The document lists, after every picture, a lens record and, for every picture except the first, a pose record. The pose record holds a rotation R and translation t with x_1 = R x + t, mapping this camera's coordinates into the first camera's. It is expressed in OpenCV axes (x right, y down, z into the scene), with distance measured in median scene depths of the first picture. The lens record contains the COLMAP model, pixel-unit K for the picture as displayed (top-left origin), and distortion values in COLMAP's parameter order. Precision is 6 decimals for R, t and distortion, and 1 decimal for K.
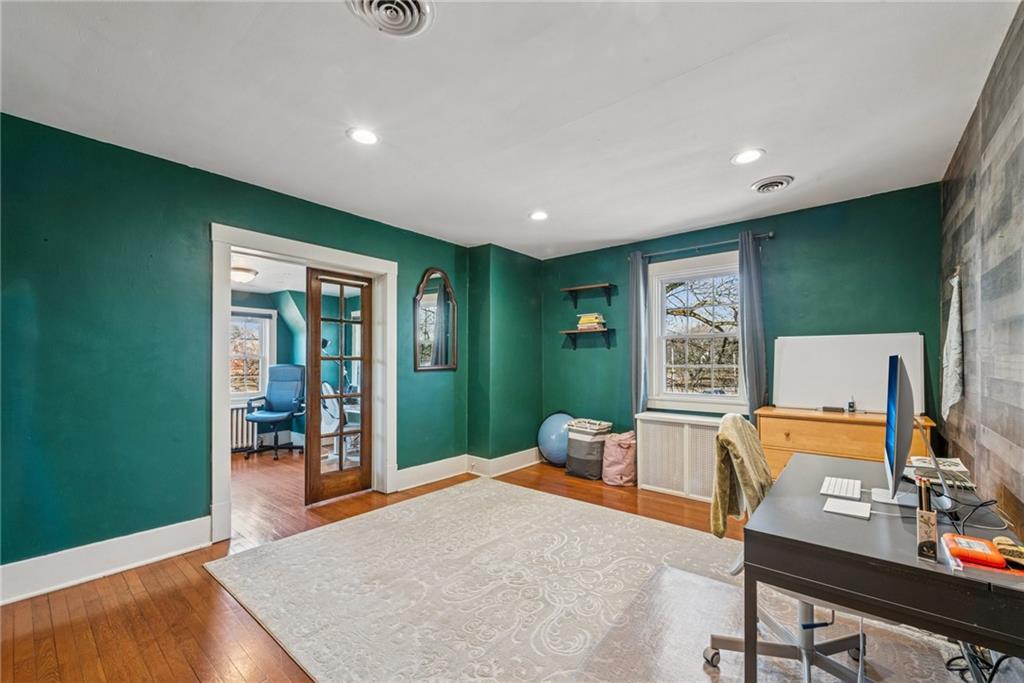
lens RADIAL K [[414.7, 0, 531.0], [0, 414.7, 356.9], [0, 0, 1]] dist [0.013837, -0.001440]
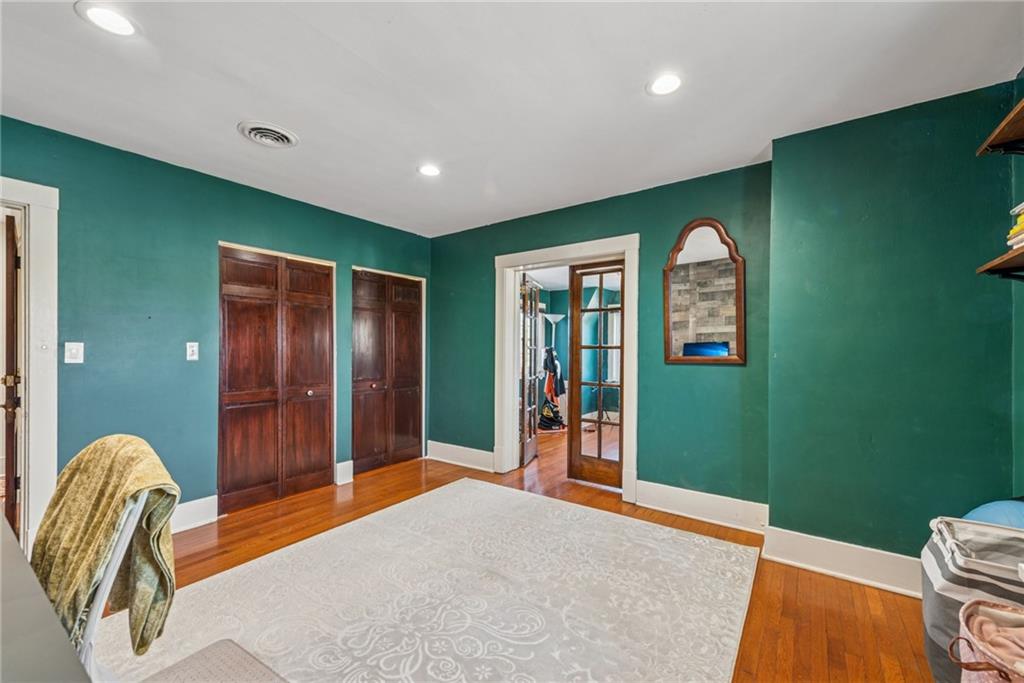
lens RADIAL K [[414.7, 0, 510.6], [0, 414.7, 345.0], [0, 0, 1]] dist [0.013837, -0.001440]
pose [[0.051369, -0.009365, -0.998636, 0.545090], [0.004577, 0.999948, -0.009141, 0.007060], [0.998669, -0.004102, 0.051409, 0.748525]]
